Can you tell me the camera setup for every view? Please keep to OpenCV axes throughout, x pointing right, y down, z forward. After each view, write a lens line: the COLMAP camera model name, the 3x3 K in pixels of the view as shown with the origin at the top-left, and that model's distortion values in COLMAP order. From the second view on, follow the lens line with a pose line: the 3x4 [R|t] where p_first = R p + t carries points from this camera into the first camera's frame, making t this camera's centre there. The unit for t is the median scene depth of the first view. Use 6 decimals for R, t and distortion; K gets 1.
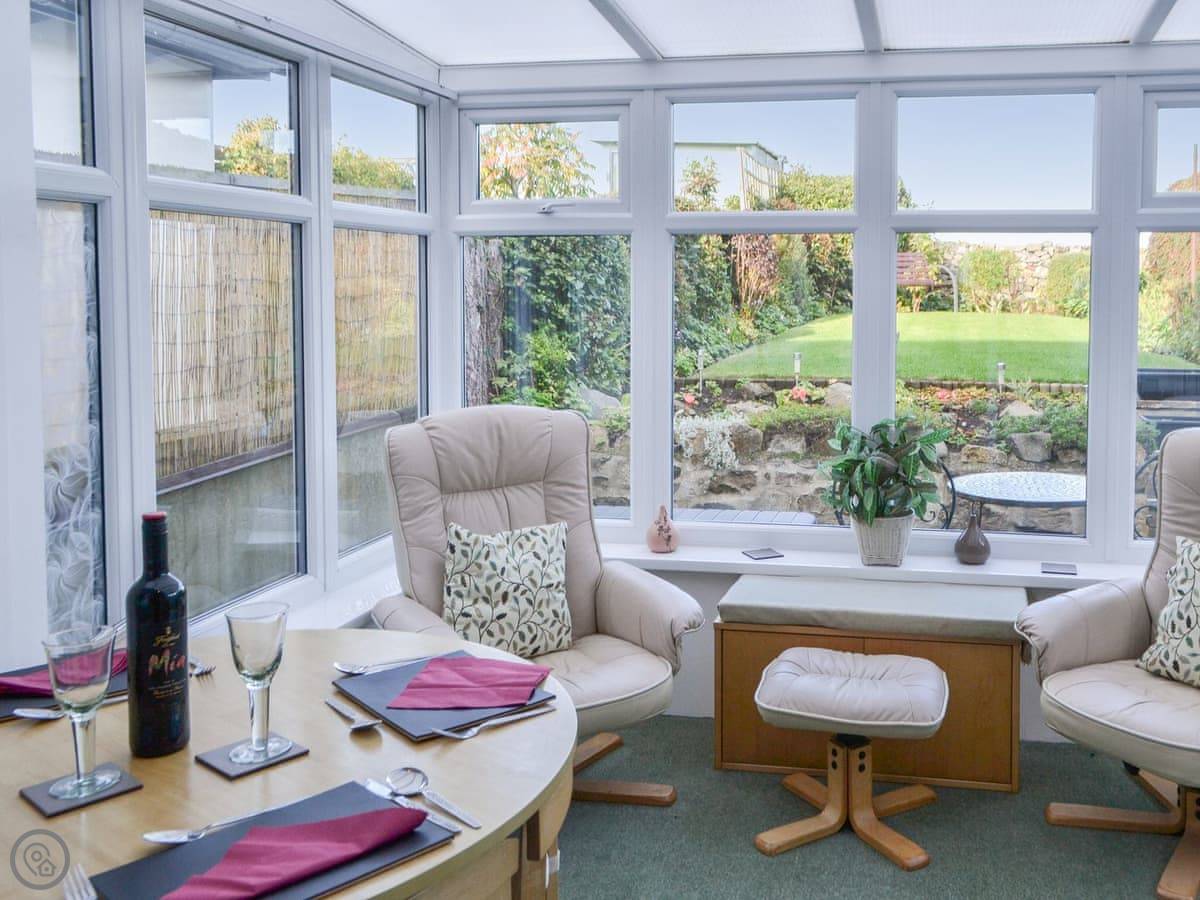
lens RADIAL K [[1145.5, 0, 597.1], [0, 1145.5, 418.5], [0, 0, 1]] dist [-0.086718, 0.011481]
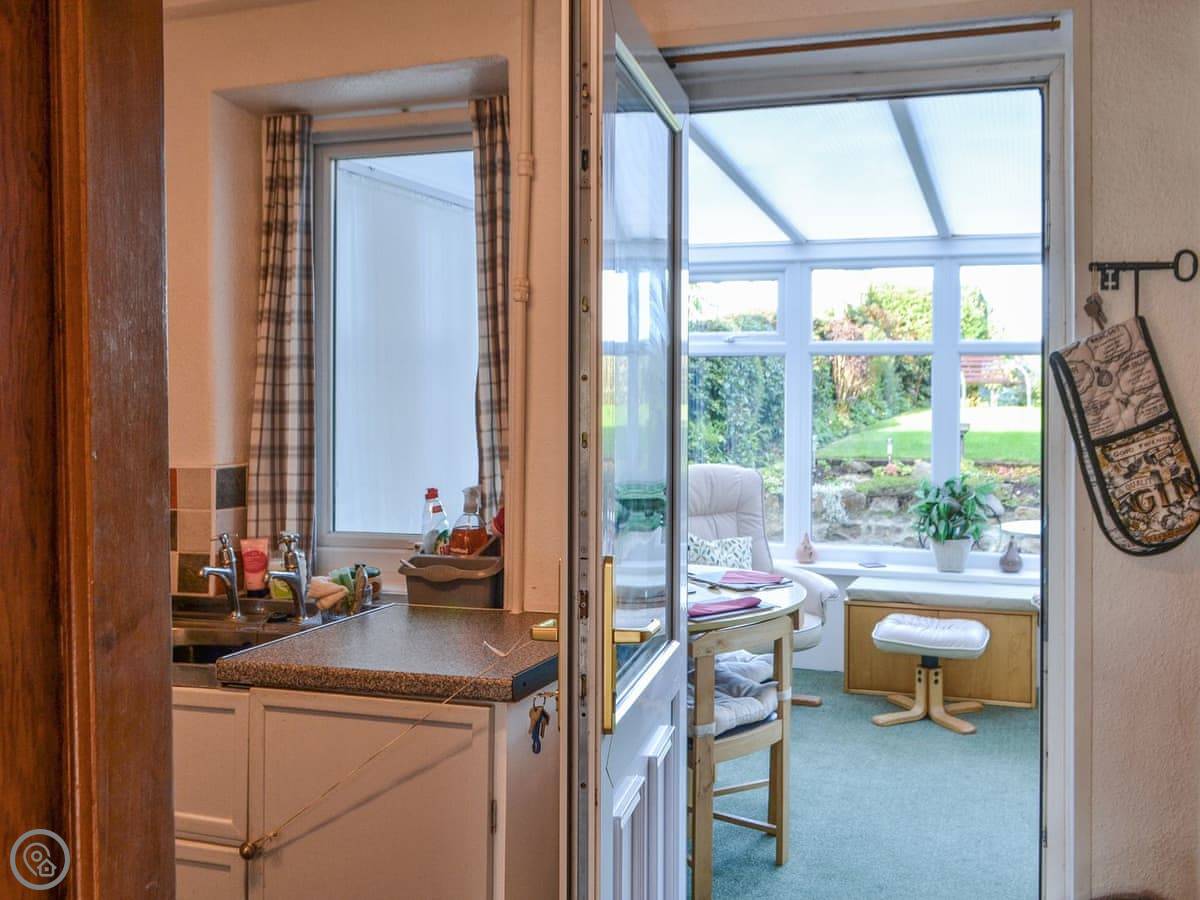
lens RADIAL K [[1078.2, 0, 600.0], [0, 1078.2, 450.0], [0, 0, 1]] dist [-0.128570, 0.000160]
pose [[0.996310, 0.007487, -0.085504, -0.059370], [-0.011853, 0.998645, -0.050675, 0.025689], [0.085009, 0.051501, 0.995048, -0.281580]]
